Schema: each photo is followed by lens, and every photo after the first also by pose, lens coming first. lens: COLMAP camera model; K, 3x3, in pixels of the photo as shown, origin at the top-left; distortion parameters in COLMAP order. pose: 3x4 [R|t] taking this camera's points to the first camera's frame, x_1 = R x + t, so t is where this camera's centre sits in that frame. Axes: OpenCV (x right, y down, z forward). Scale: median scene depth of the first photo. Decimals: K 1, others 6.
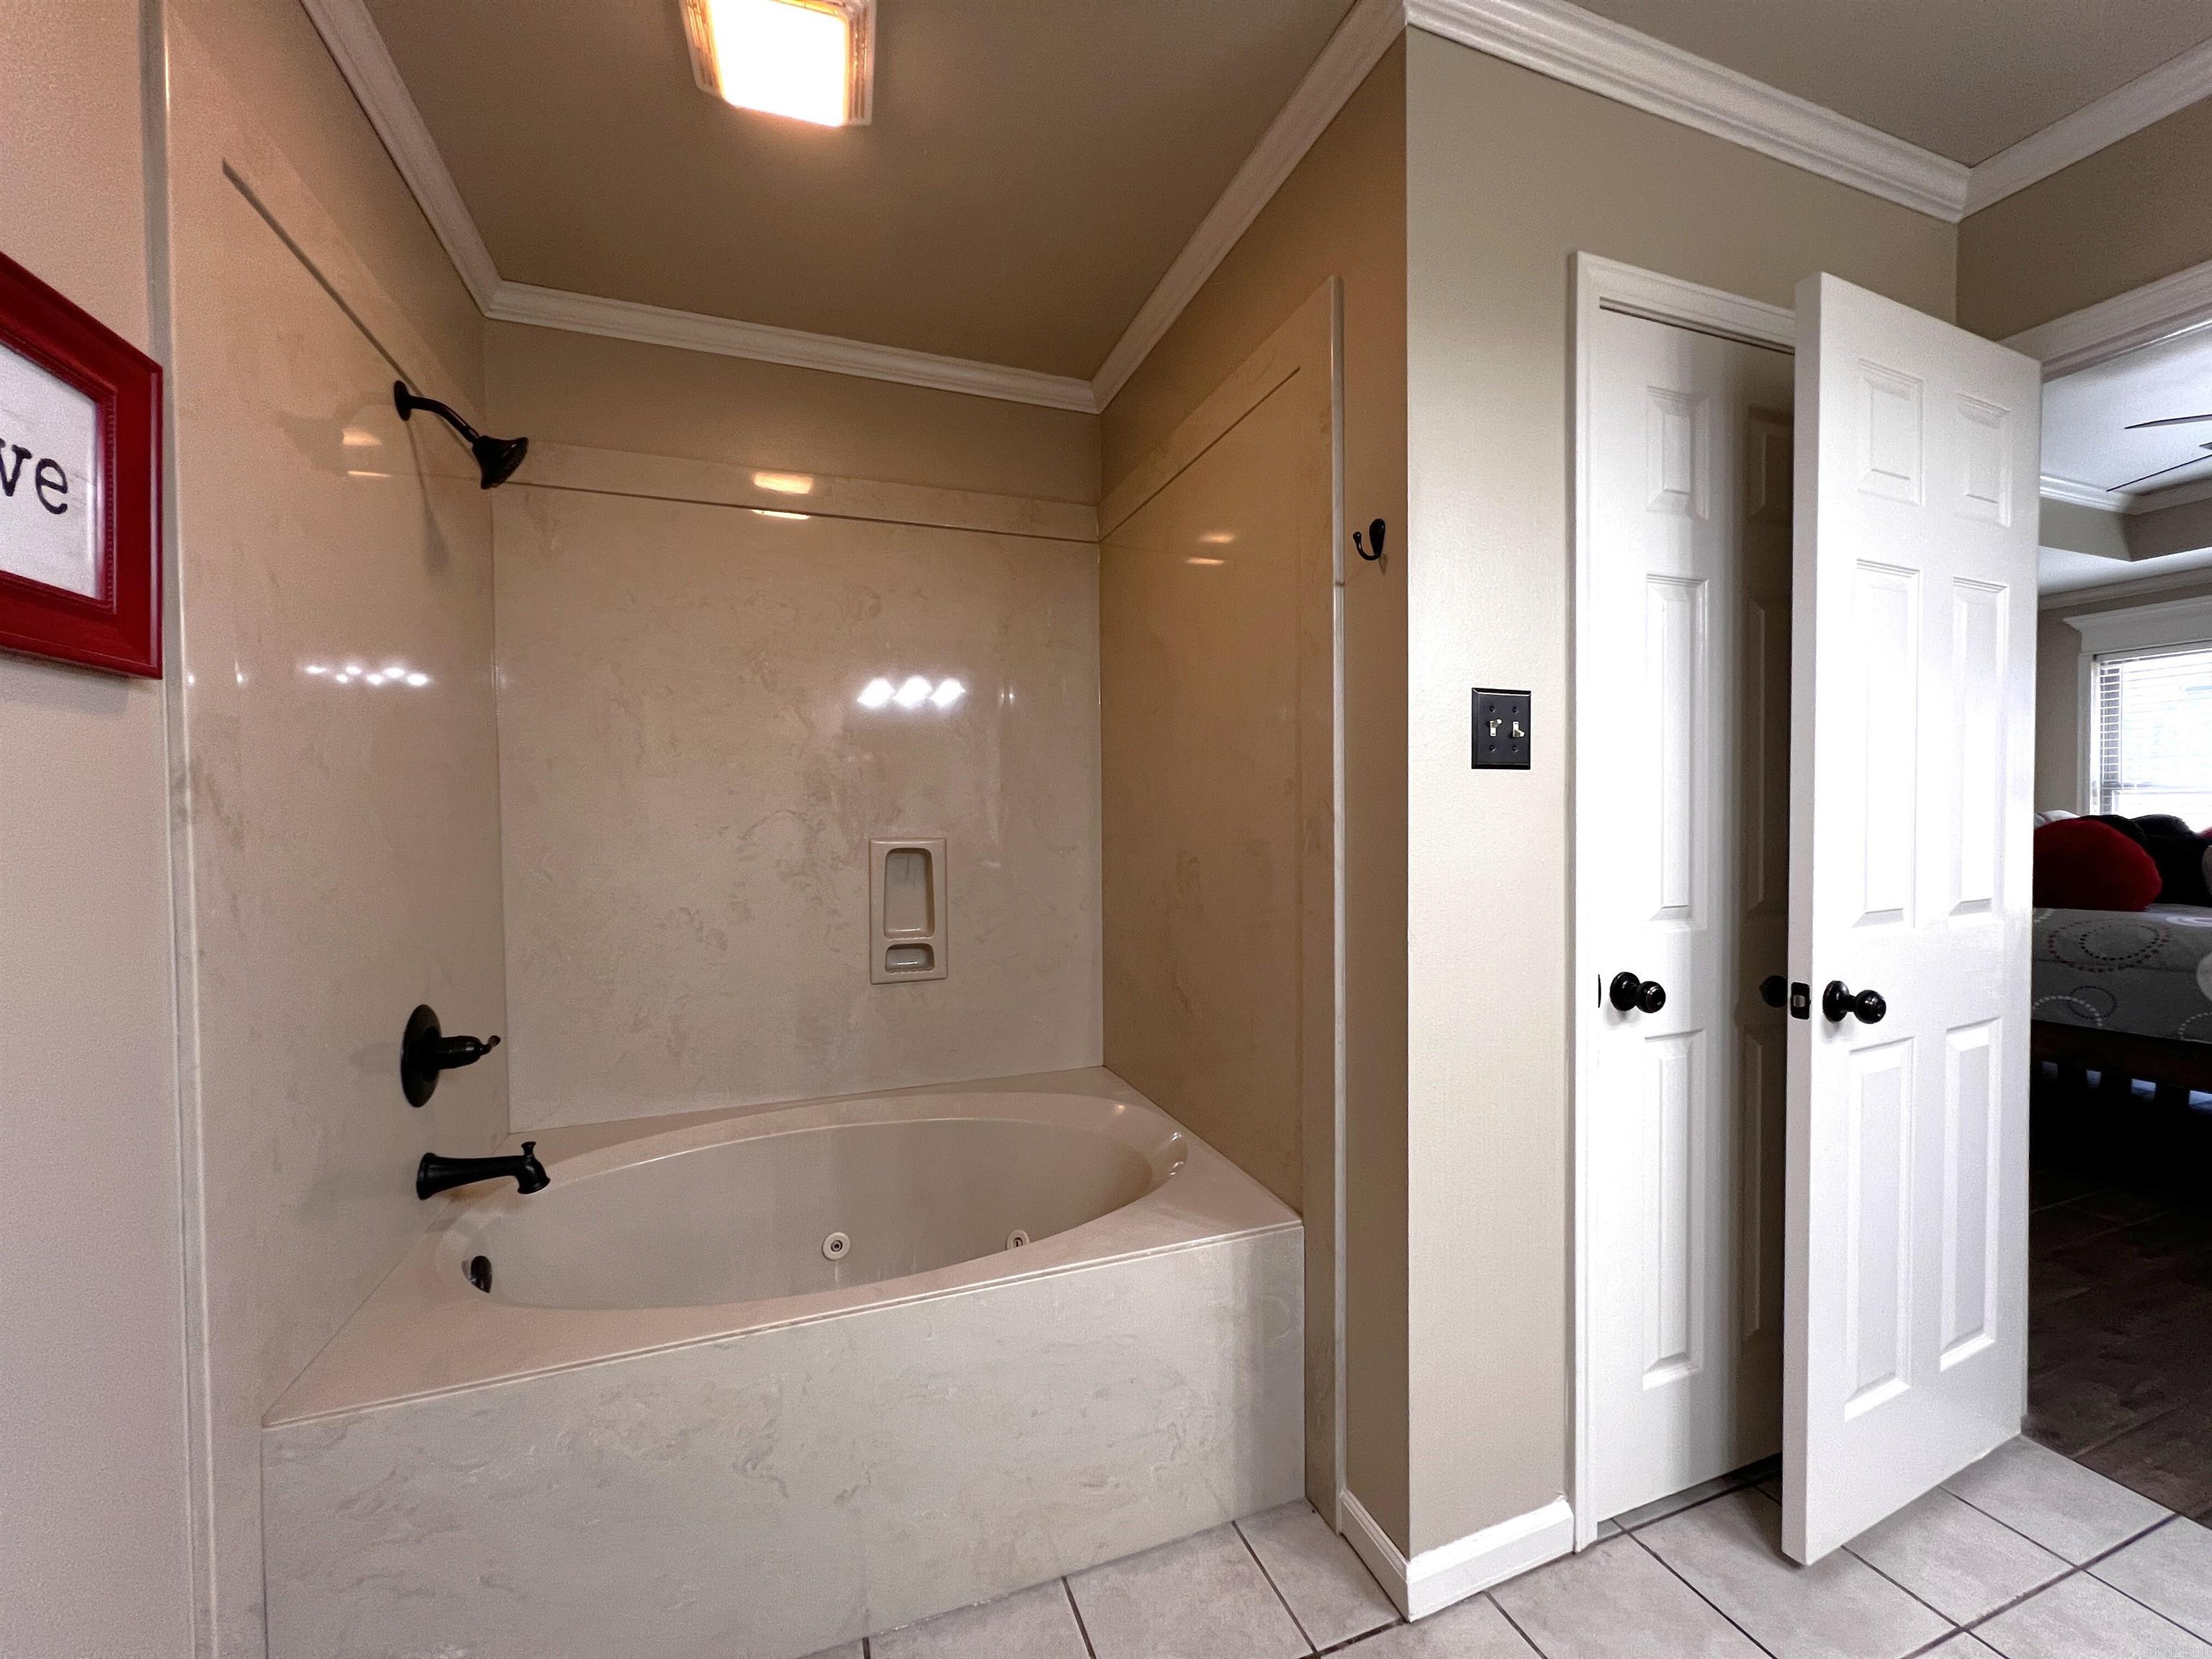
lens RADIAL K [[881.2, 0, 1110.1], [0, 881.2, 828.6], [0, 0, 1]] dist [-0.000756, 0.000281]
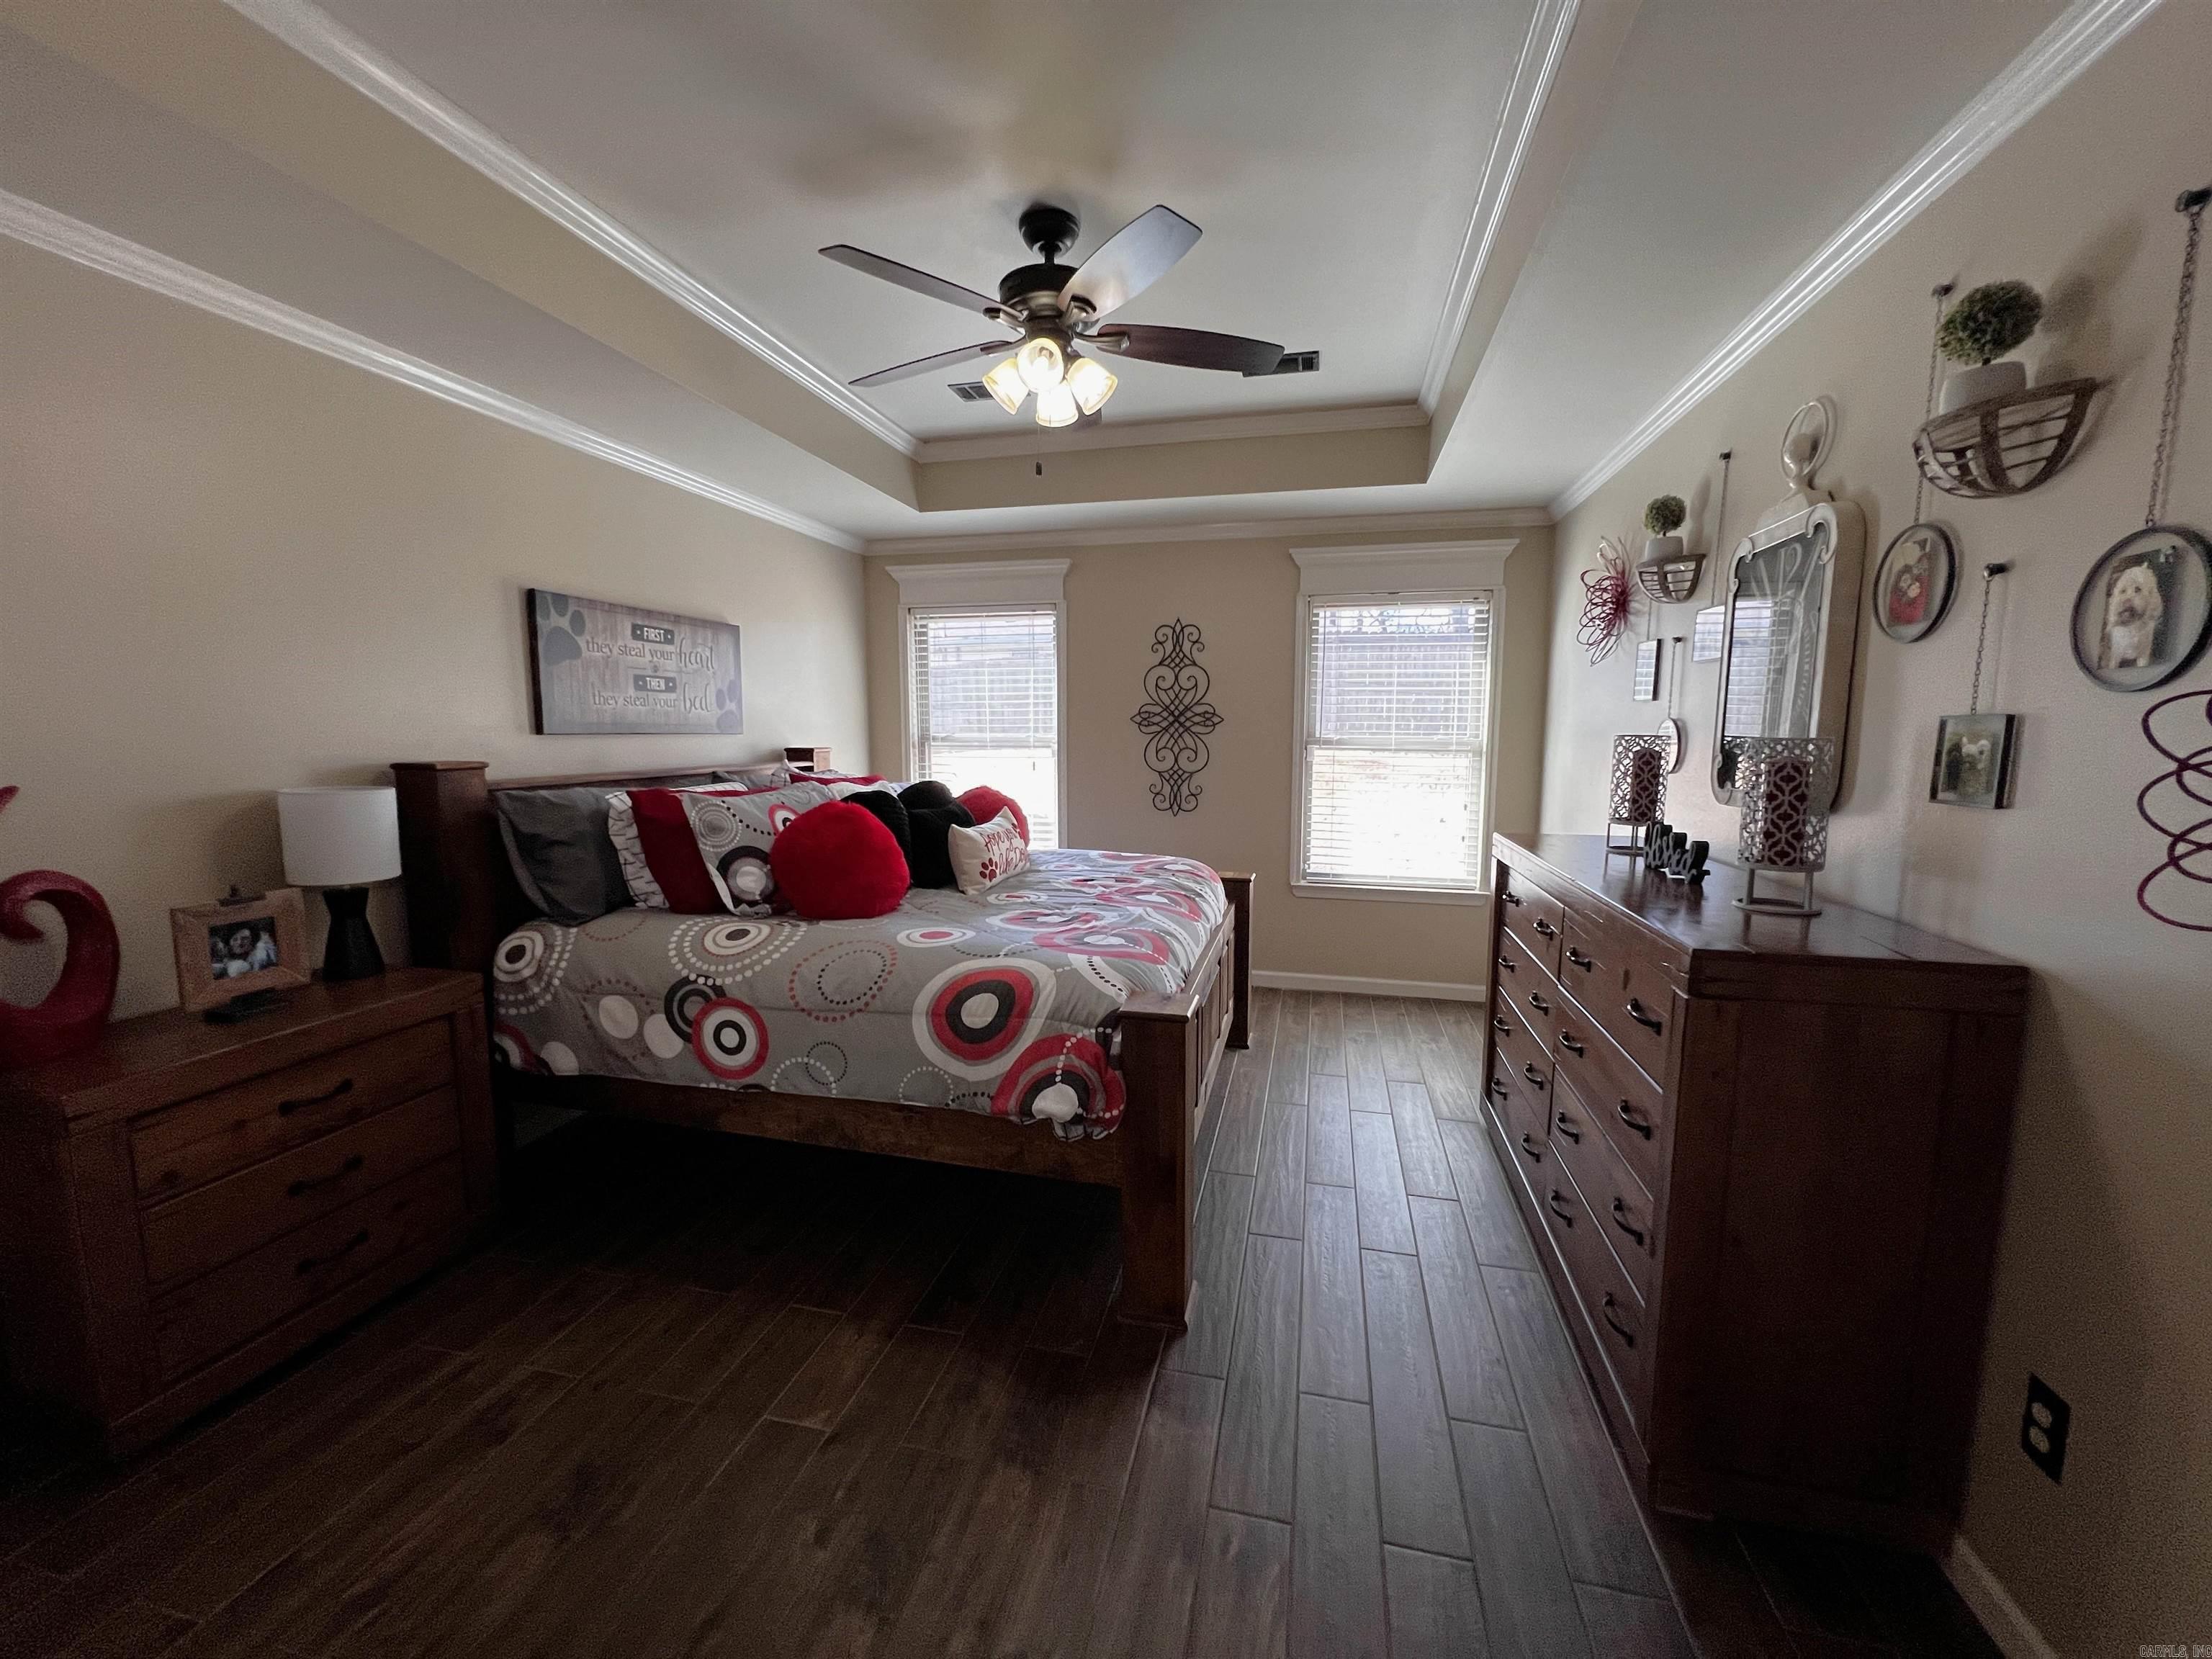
lens RADIAL K [[881.2, 0, 1106.6], [0, 881.2, 831.1], [0, 0, 1]] dist [-0.000756, 0.000281]
pose [[0.558120, -0.088101, 0.825070, 0.566392], [0.009728, 0.994974, 0.099663, -0.061097], [-0.829703, -0.047598, 0.556171, 0.347983]]
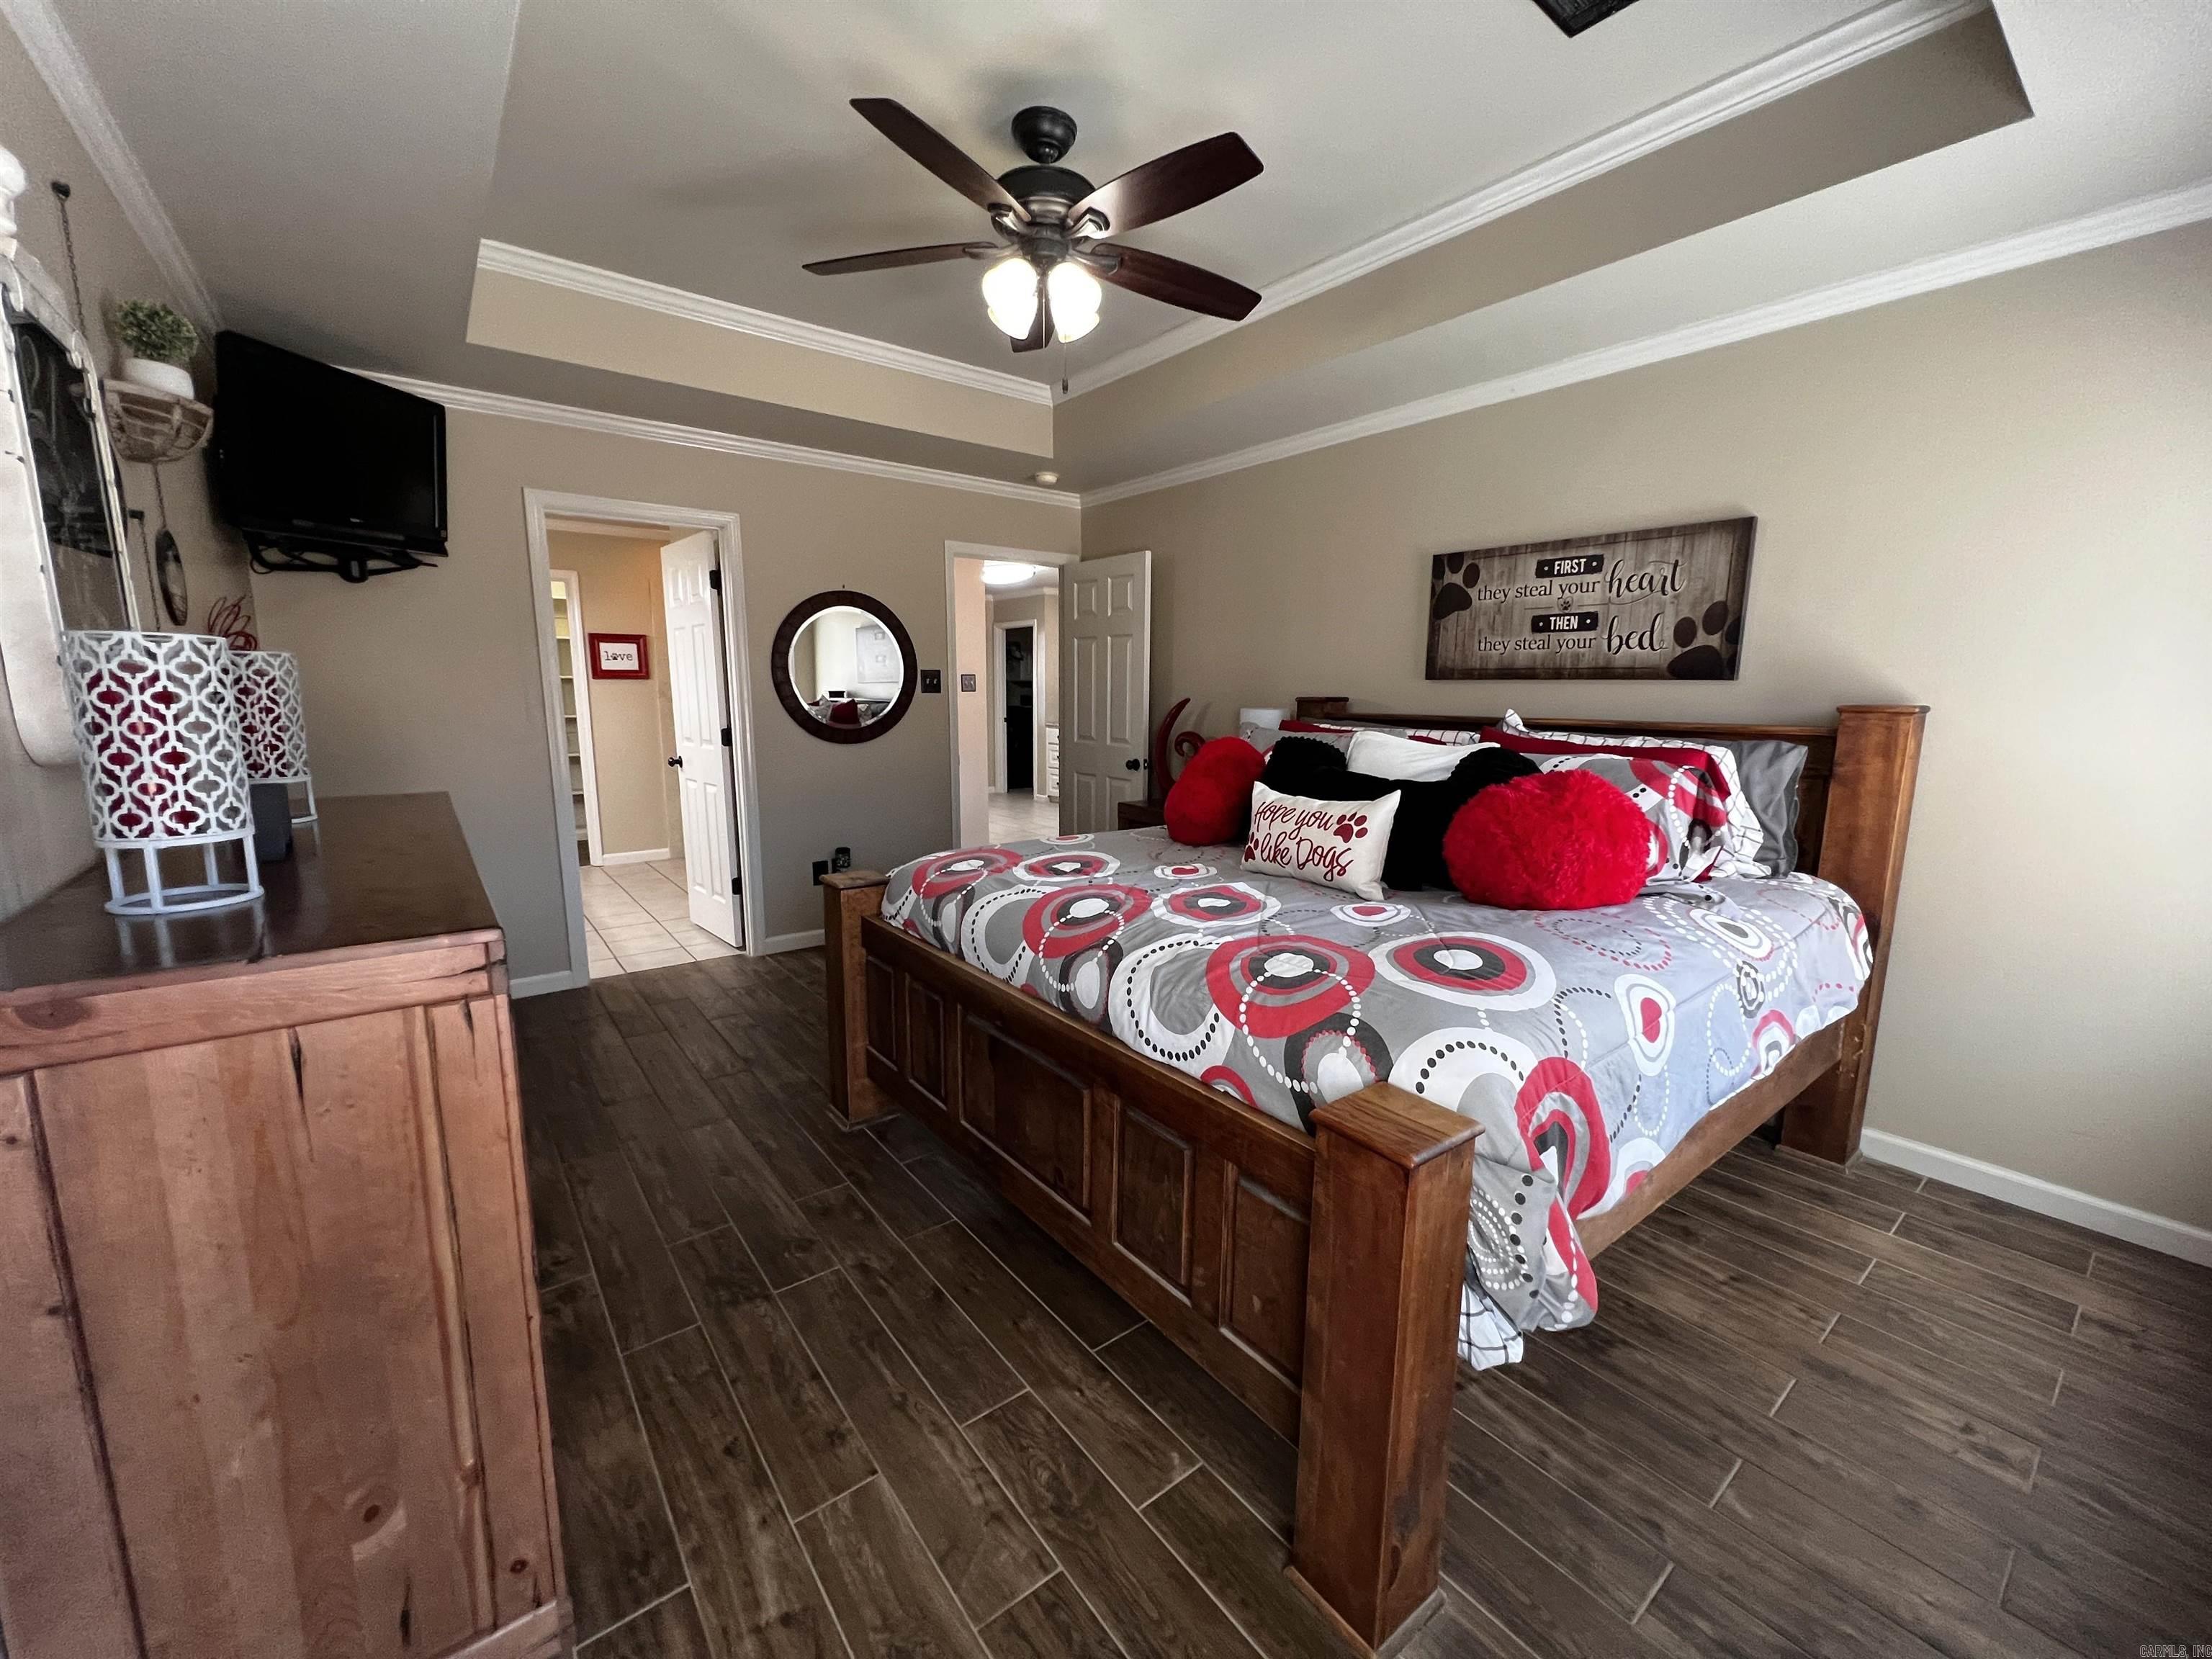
lens RADIAL K [[881.2, 0, 1116.8], [0, 881.2, 834.8], [0, 0, 1]] dist [-0.000756, 0.000281]
pose [[0.310763, 0.168713, -0.935394, 1.757319], [-0.022900, 0.985164, 0.170081, -0.062514], [0.950212, -0.031434, 0.310016, 0.602170]]
